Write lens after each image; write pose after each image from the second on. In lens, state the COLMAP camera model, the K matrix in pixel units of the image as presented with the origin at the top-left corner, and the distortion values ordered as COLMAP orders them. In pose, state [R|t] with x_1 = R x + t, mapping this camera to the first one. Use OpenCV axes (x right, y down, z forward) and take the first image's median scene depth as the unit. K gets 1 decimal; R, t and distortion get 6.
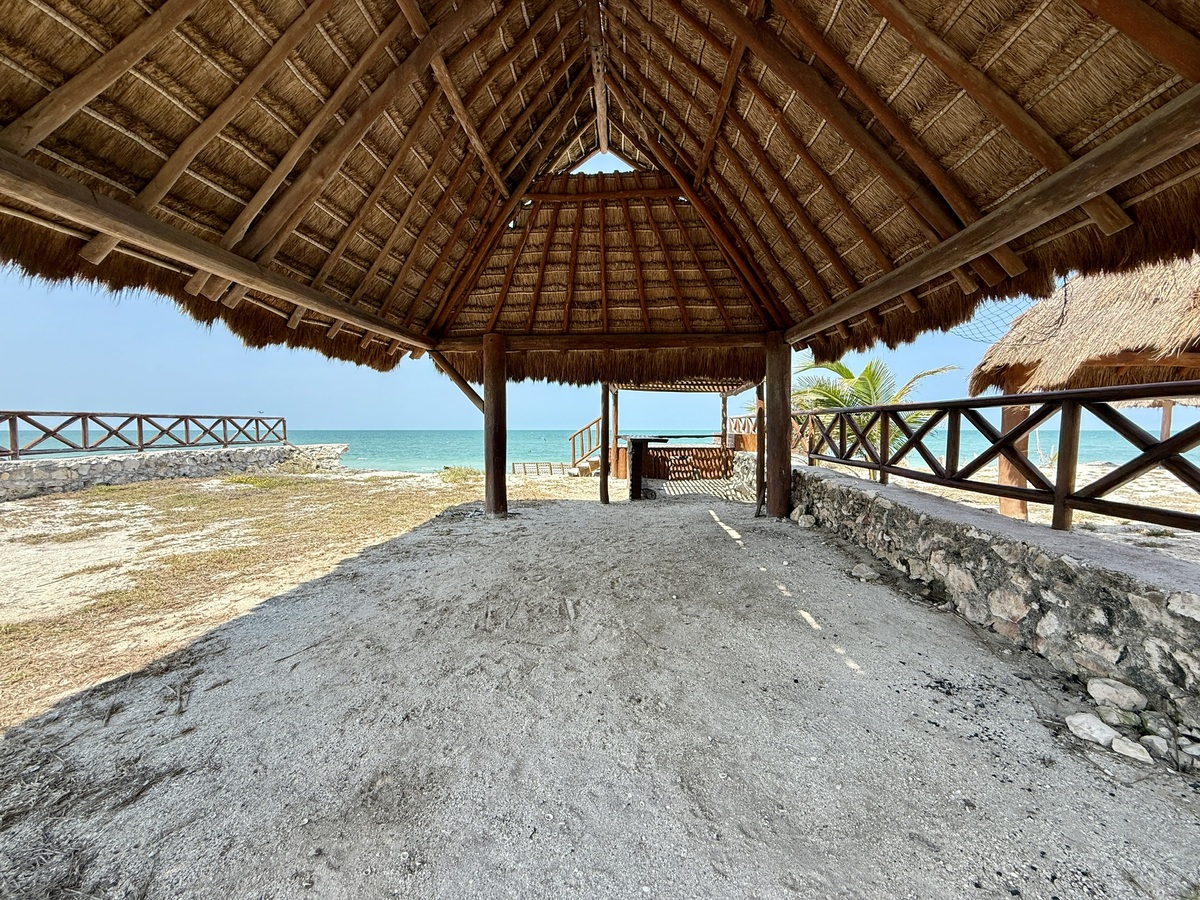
lens RADIAL K [[477.1, 0, 601.8], [0, 477.1, 450.1], [0, 0, 1]] dist [0.000361, 0.000137]
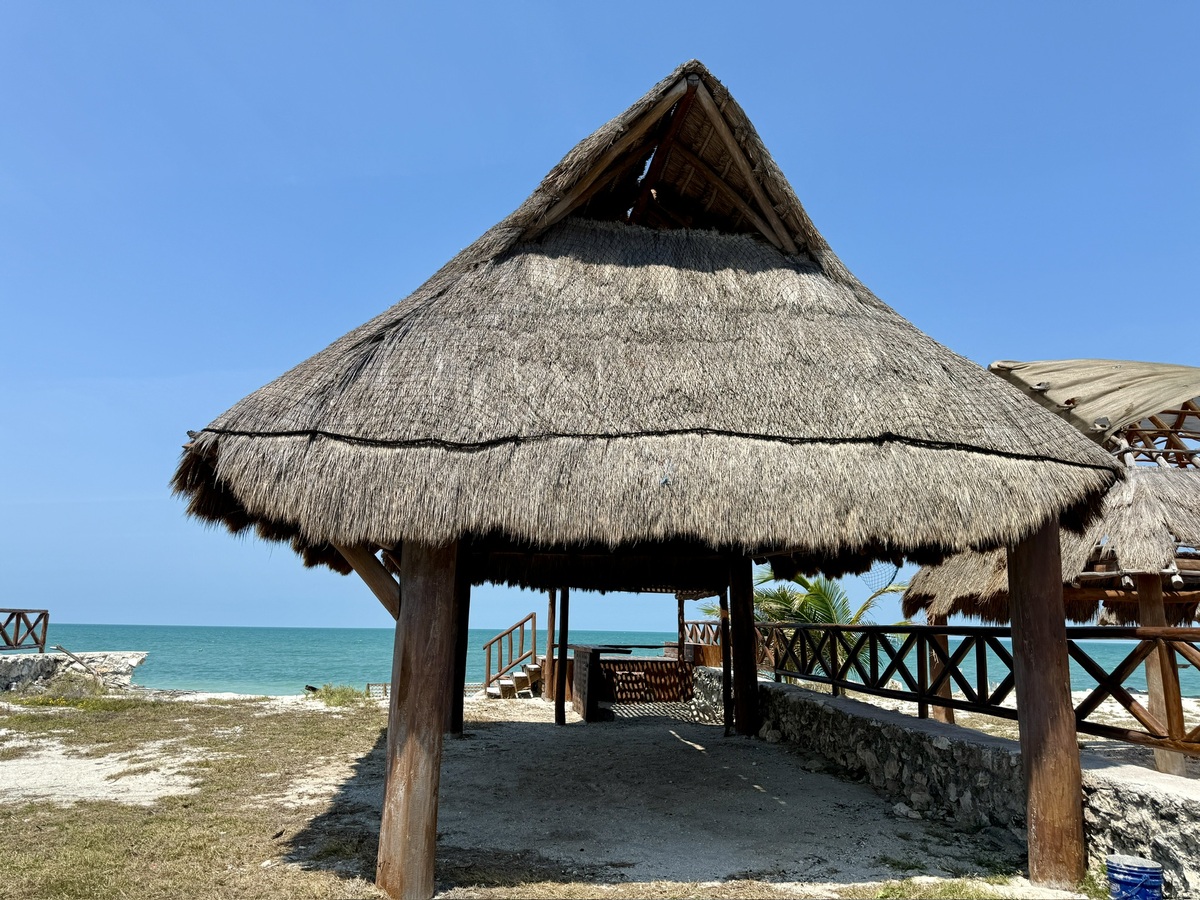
lens RADIAL K [[846.5, 0, 597.3], [0, 846.5, 451.7], [0, 0, 1]] dist [0.082605, -0.113704]
pose [[0.981858, 0.055270, 0.181383, -0.385512], [-0.009332, 0.969503, -0.244903, 0.011725], [-0.189387, 0.238767, 0.952430, -1.025838]]
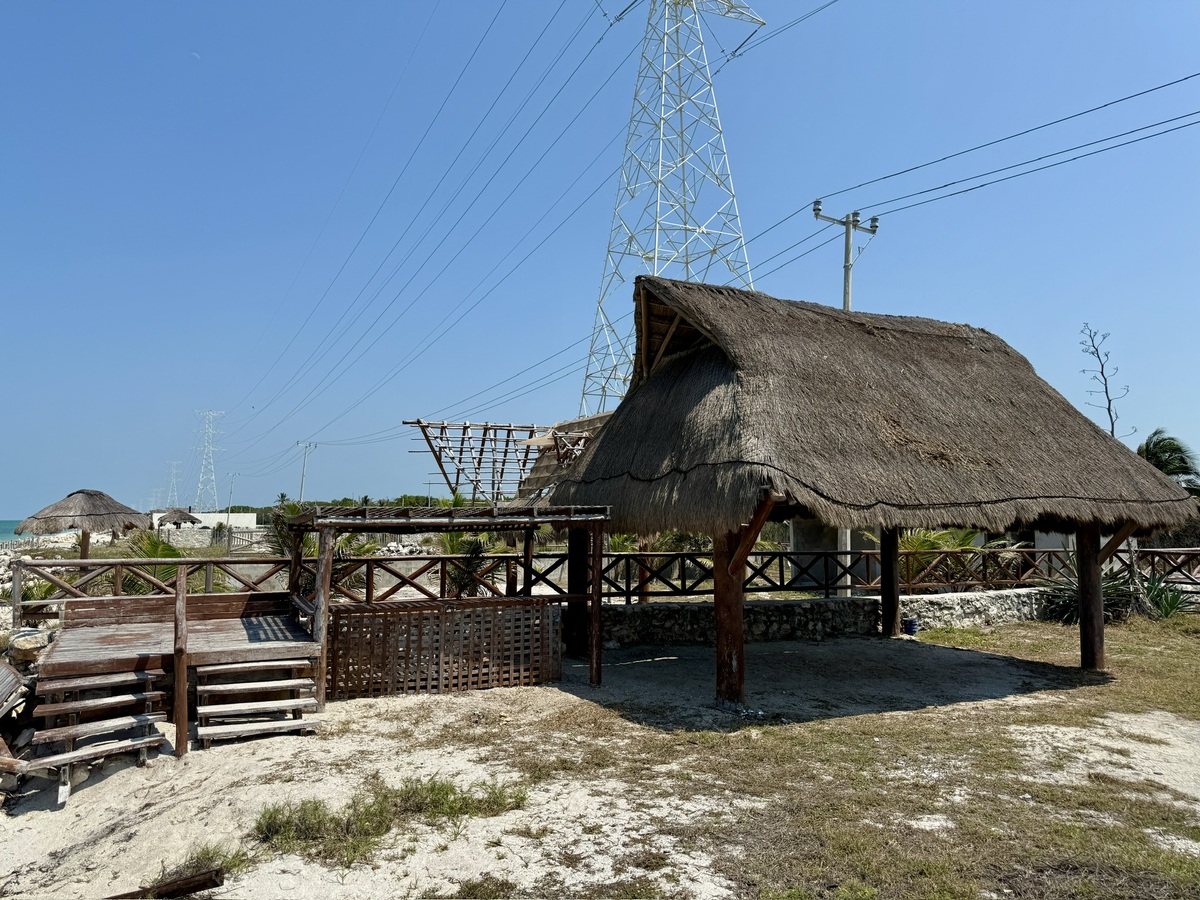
lens RADIAL K [[846.5, 0, 597.3], [0, 846.5, 451.7], [0, 0, 1]] dist [0.082605, -0.113704]
pose [[-0.512398, 0.067088, 0.856124, -1.875135], [0.039624, 0.997729, -0.054469, -0.298699], [-0.857833, 0.006014, -0.513893, 2.690392]]
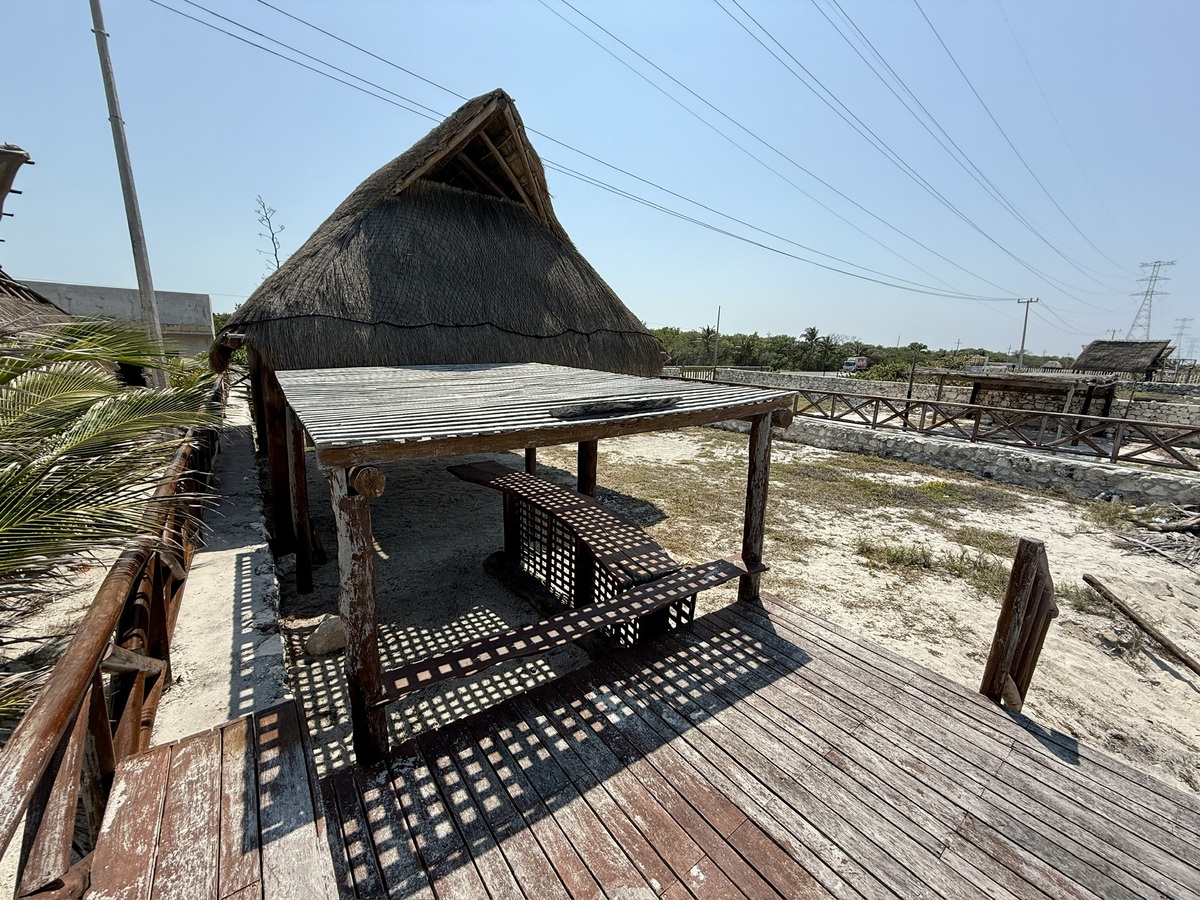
lens RADIAL K [[480.0, 0, 600.9], [0, 480.0, 452.2], [0, 0, 1]] dist [-0.001774, 0.000183]
pose [[-0.757502, 0.113774, -0.642842, 0.663170], [-0.068127, 0.965544, 0.251166, -0.374317], [0.649268, 0.234053, -0.723650, 2.570959]]
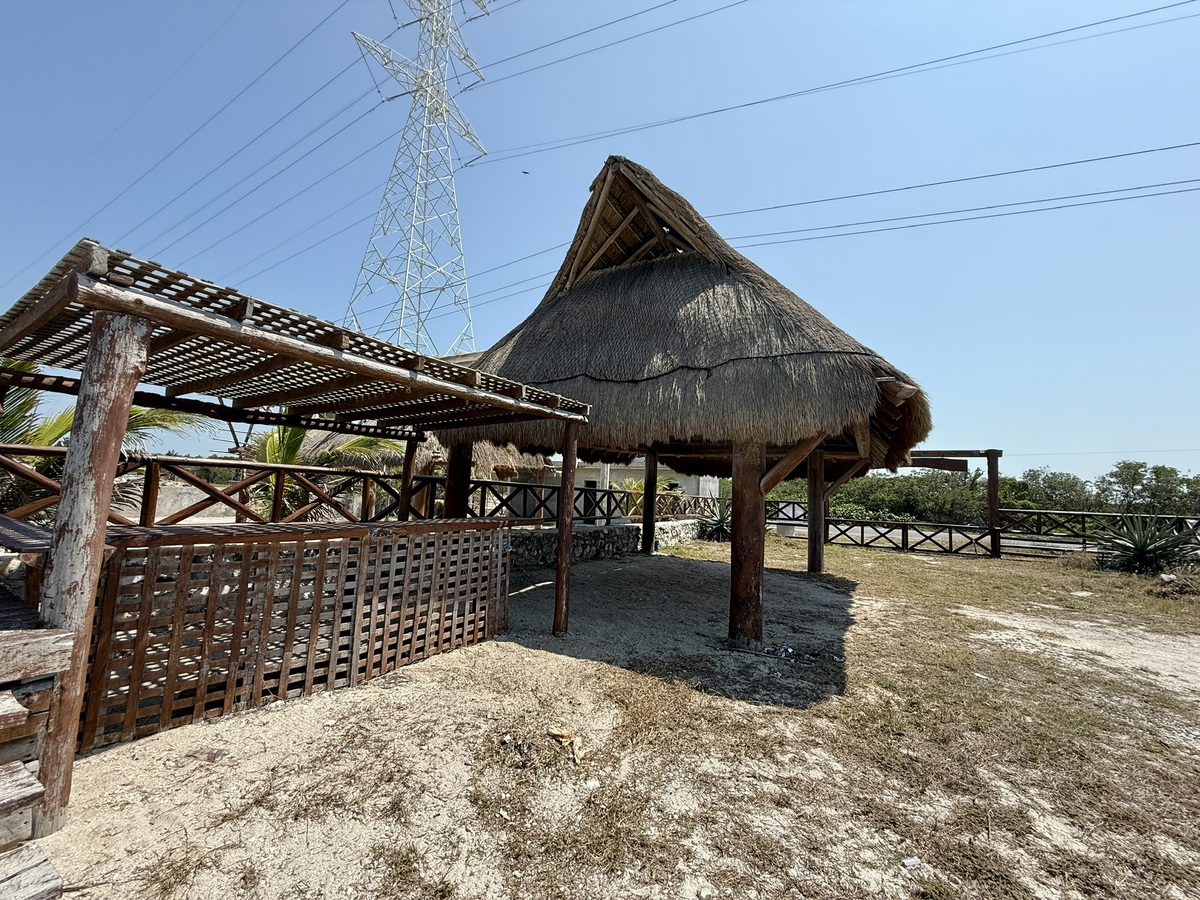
lens RADIAL K [[480.0, 0, 600.9], [0, 480.0, 452.2], [0, 0, 1]] dist [-0.001774, 0.000183]
pose [[-0.897593, -0.004692, 0.440799, -0.468349], [-0.025868, 0.998781, -0.042044, -0.139494], [-0.440065, -0.049141, -0.896620, 2.409326]]
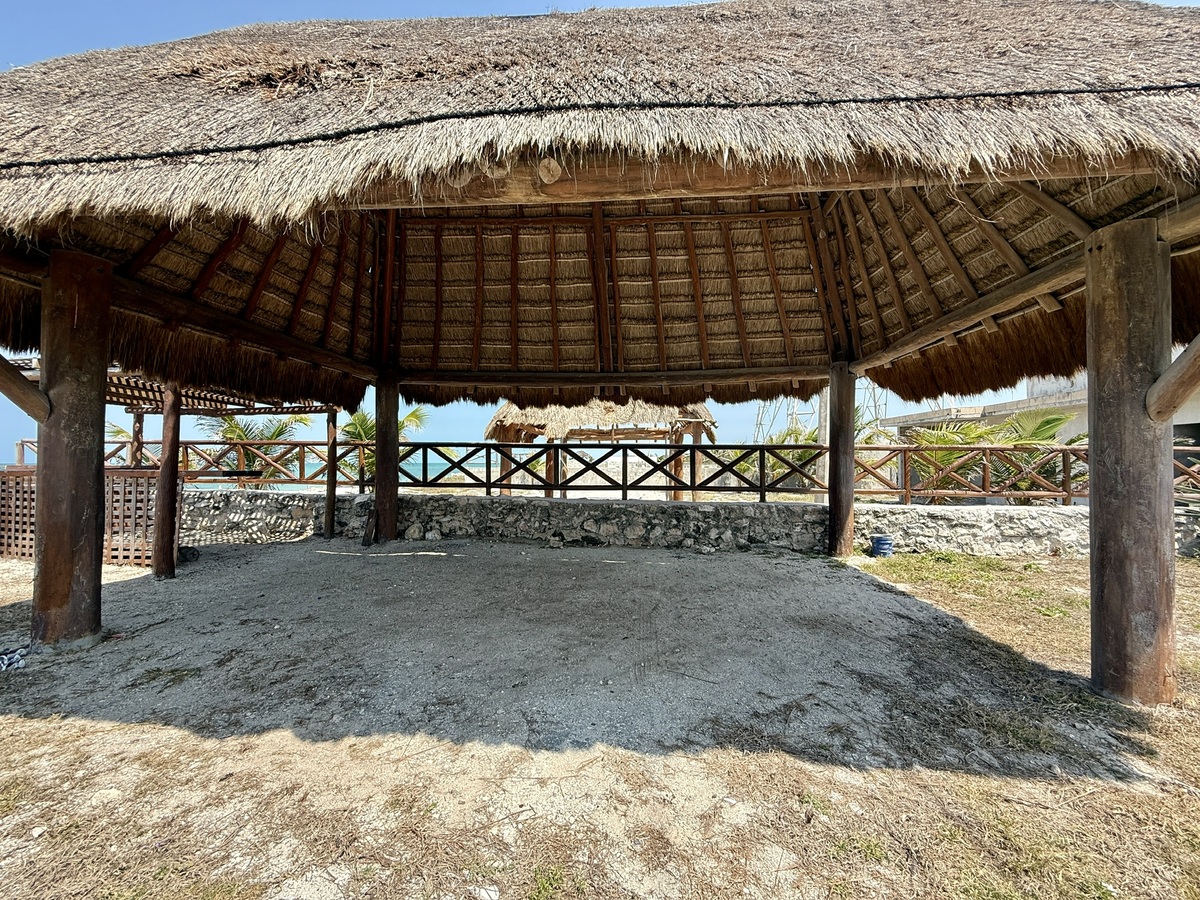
lens RADIAL K [[477.1, 0, 601.8], [0, 477.1, 450.1], [0, 0, 1]] dist [0.000361, 0.000137]
pose [[0.018248, 0.025580, 0.999506, -0.945686], [0.043666, 0.998698, -0.026357, -0.018518], [-0.998880, 0.044125, 0.017107, 0.668097]]
